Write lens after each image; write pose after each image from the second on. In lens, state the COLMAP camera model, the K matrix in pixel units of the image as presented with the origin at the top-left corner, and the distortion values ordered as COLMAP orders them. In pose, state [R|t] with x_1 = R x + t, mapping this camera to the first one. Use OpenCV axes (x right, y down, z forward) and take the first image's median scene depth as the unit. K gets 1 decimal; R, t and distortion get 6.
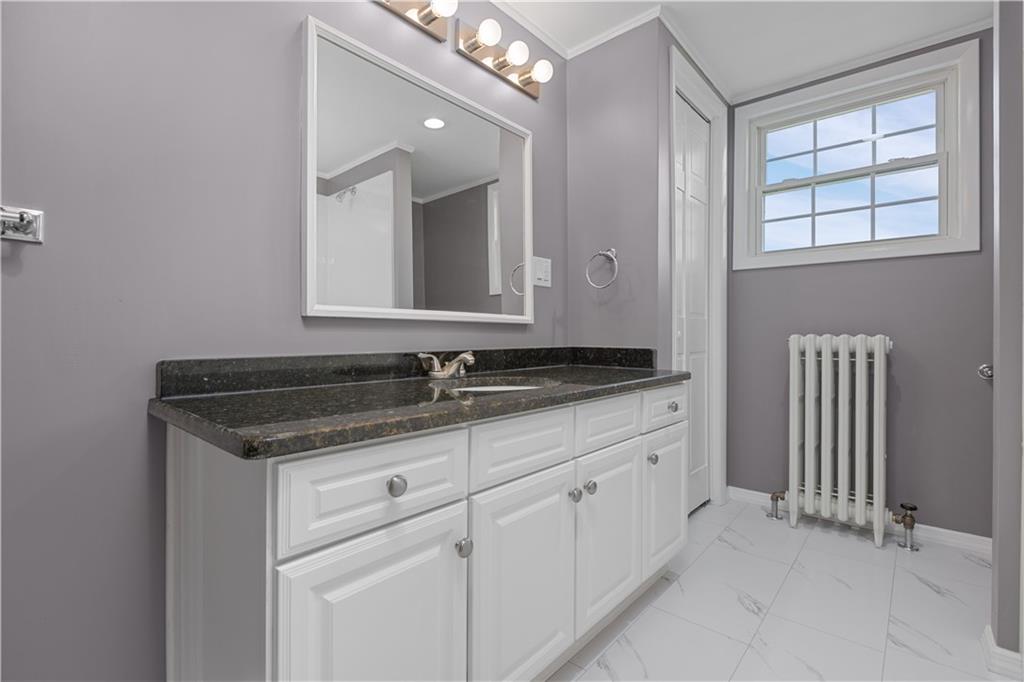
lens RADIAL K [[463.6, 0, 510.0], [0, 463.6, 333.8], [0, 0, 1]] dist [-0.016890, -0.000628]
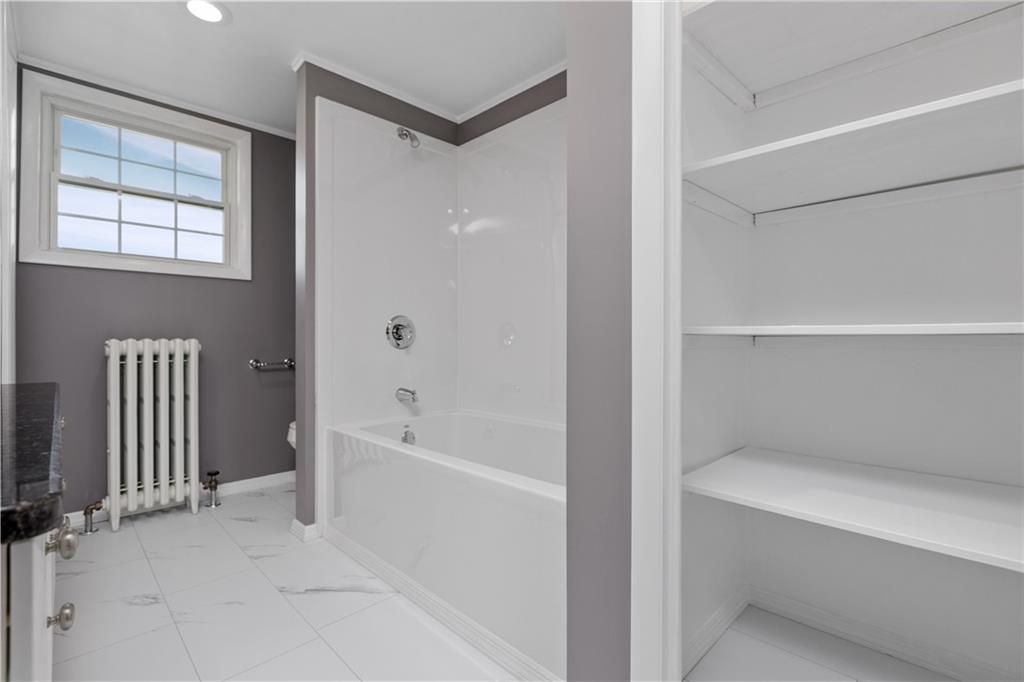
lens RADIAL K [[463.6, 0, 510.2], [0, 463.6, 339.9], [0, 0, 1]] dist [-0.016890, -0.000628]
pose [[0.060221, -0.007567, 0.998156, -0.339971], [-0.001015, 0.999970, 0.007642, -0.006198], [-0.998185, -0.001473, 0.060212, 0.083398]]
